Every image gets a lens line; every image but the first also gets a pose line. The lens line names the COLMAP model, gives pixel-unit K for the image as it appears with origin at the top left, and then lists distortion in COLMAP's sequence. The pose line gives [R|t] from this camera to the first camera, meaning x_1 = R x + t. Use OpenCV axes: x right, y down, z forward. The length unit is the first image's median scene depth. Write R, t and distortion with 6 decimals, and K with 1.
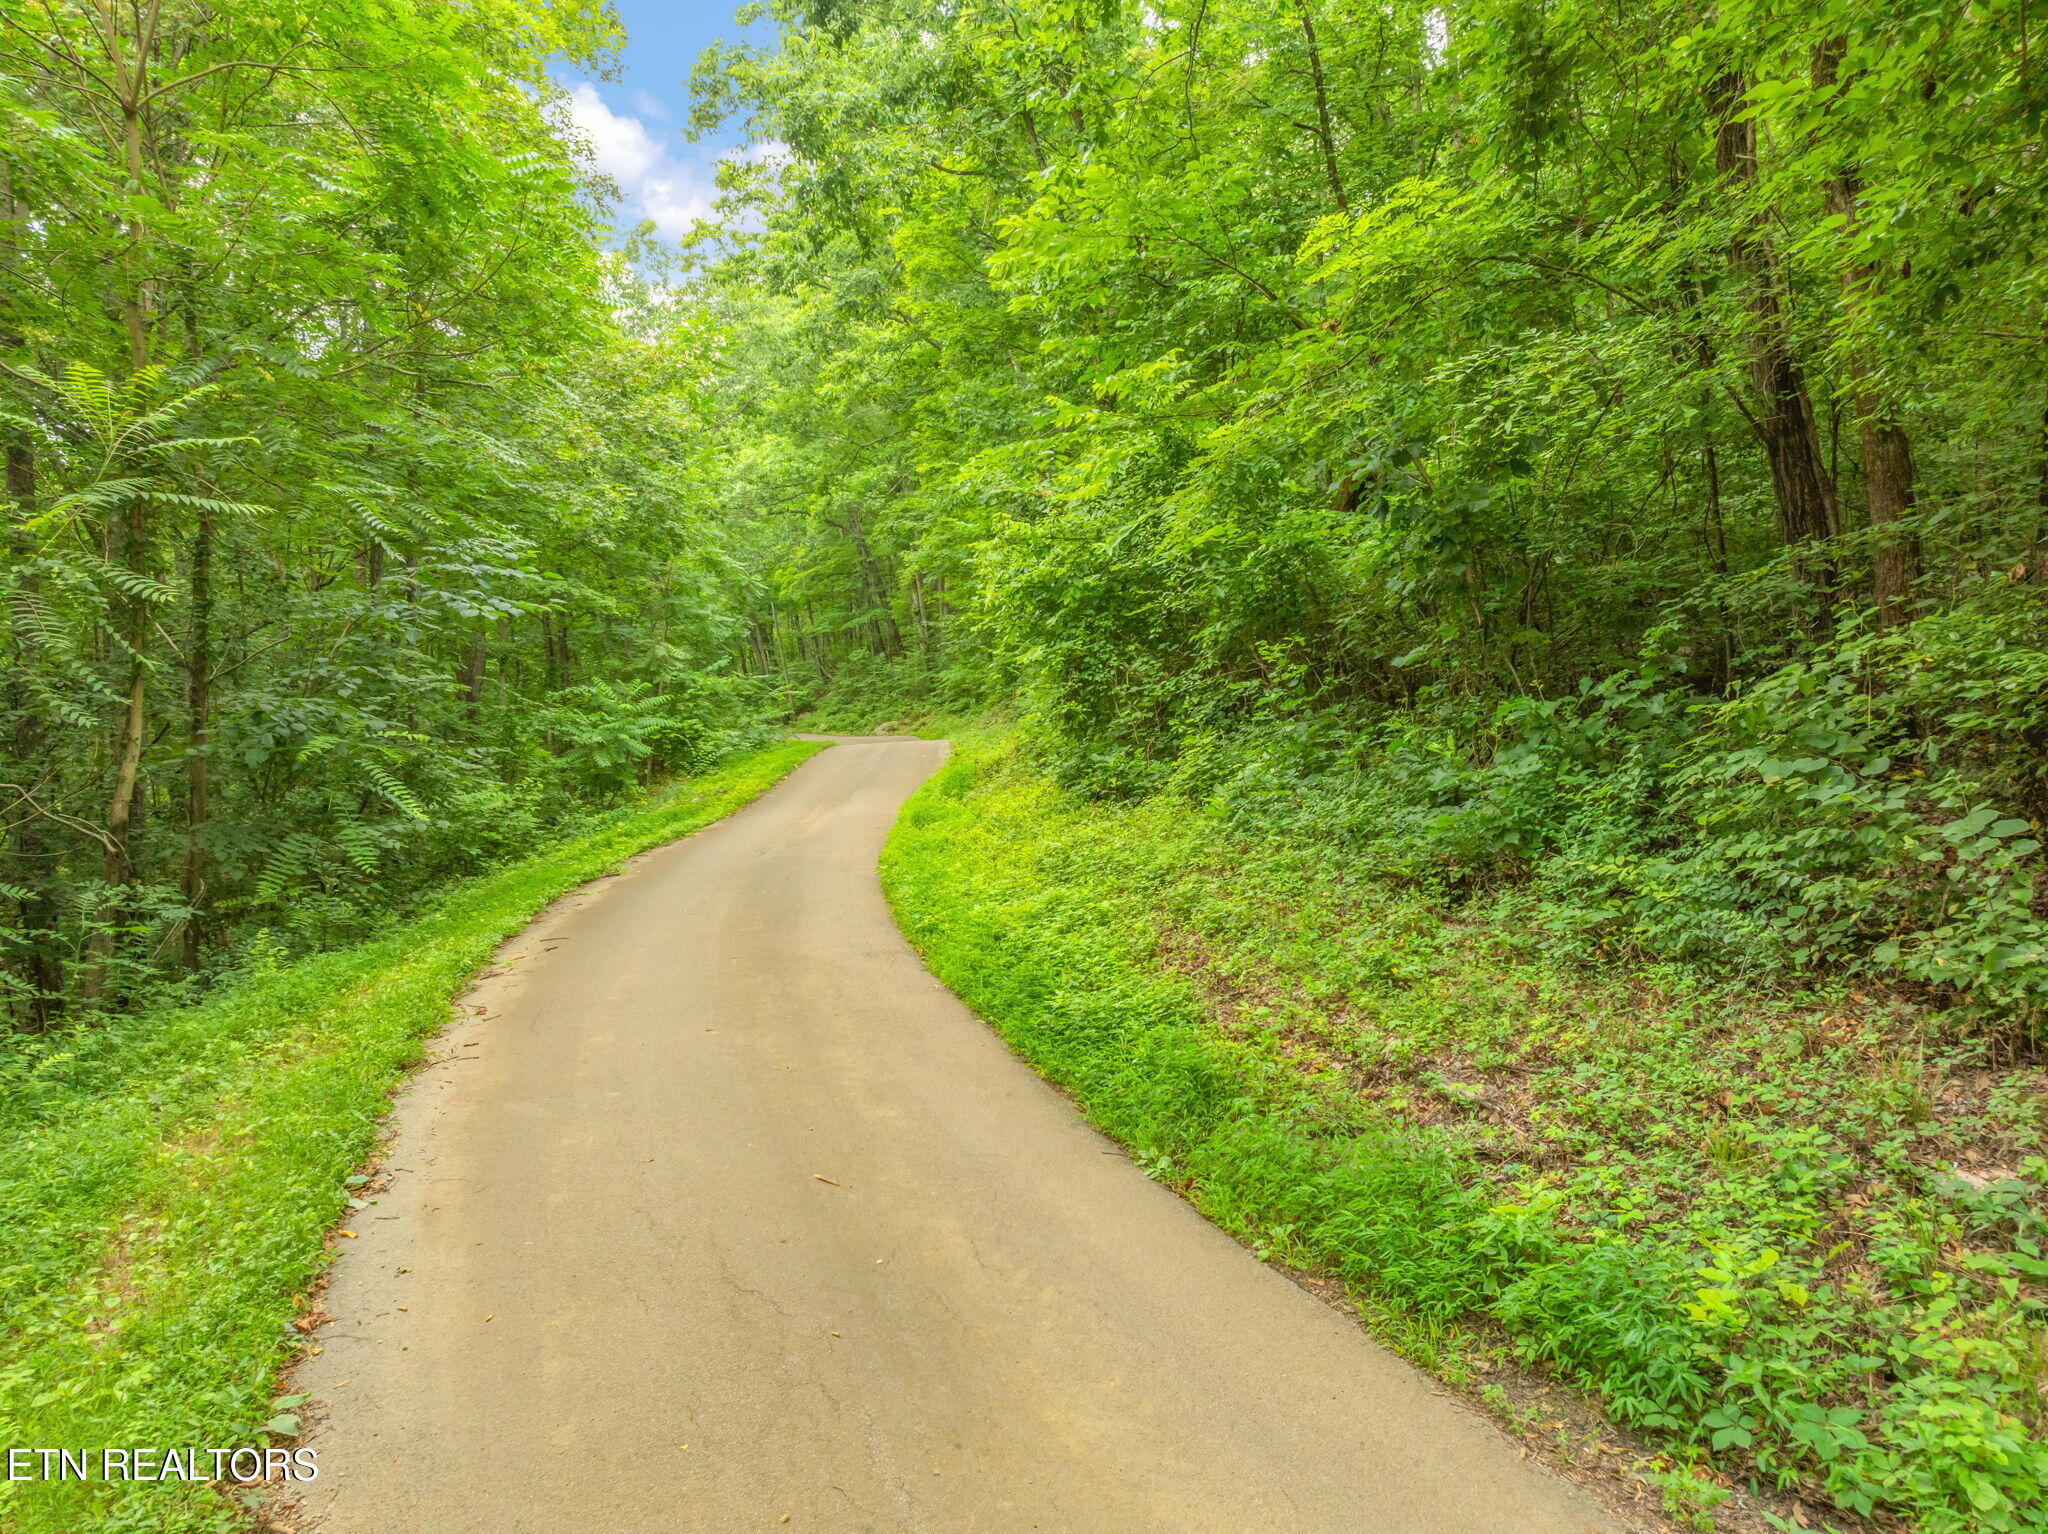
lens RADIAL K [[1438.1, 0, 1035.2], [0, 1438.1, 761.4], [0, 0, 1]] dist [-0.038022, -0.006005]
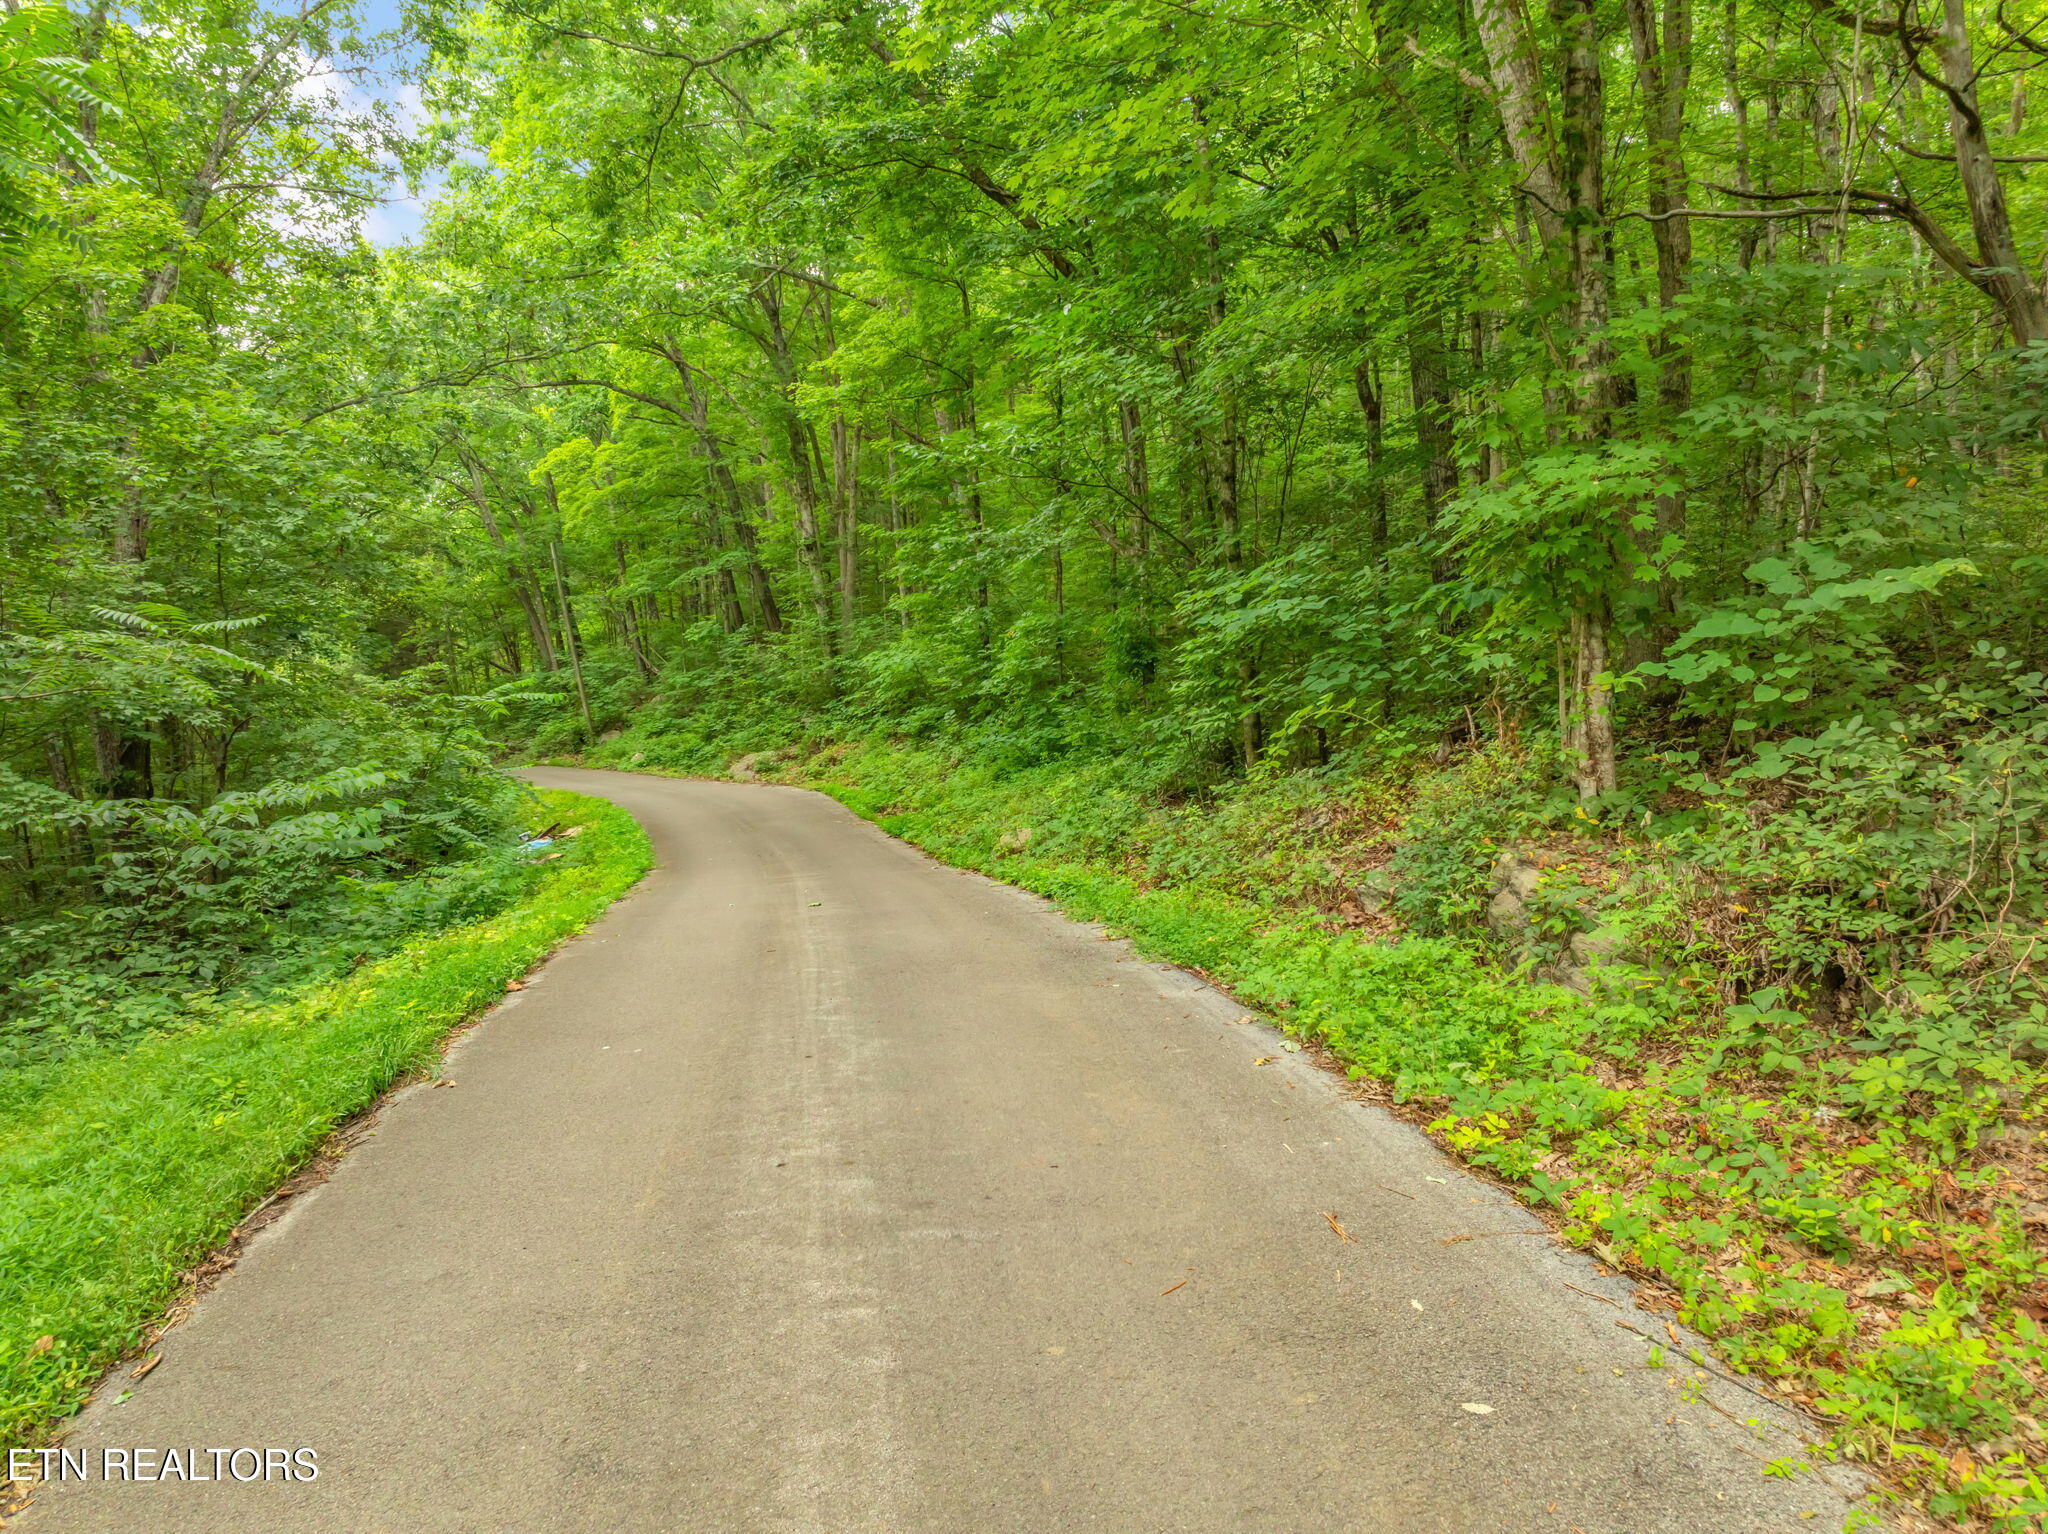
lens RADIAL K [[1438.1, 0, 1035.2], [0, 1438.1, 761.4], [0, 0, 1]] dist [-0.038022, -0.006005]
pose [[0.995186, -0.004457, 0.097905, -0.050049], [0.004930, 0.999977, -0.004596, -0.020246], [-0.097882, 0.005057, 0.995185, 0.445331]]
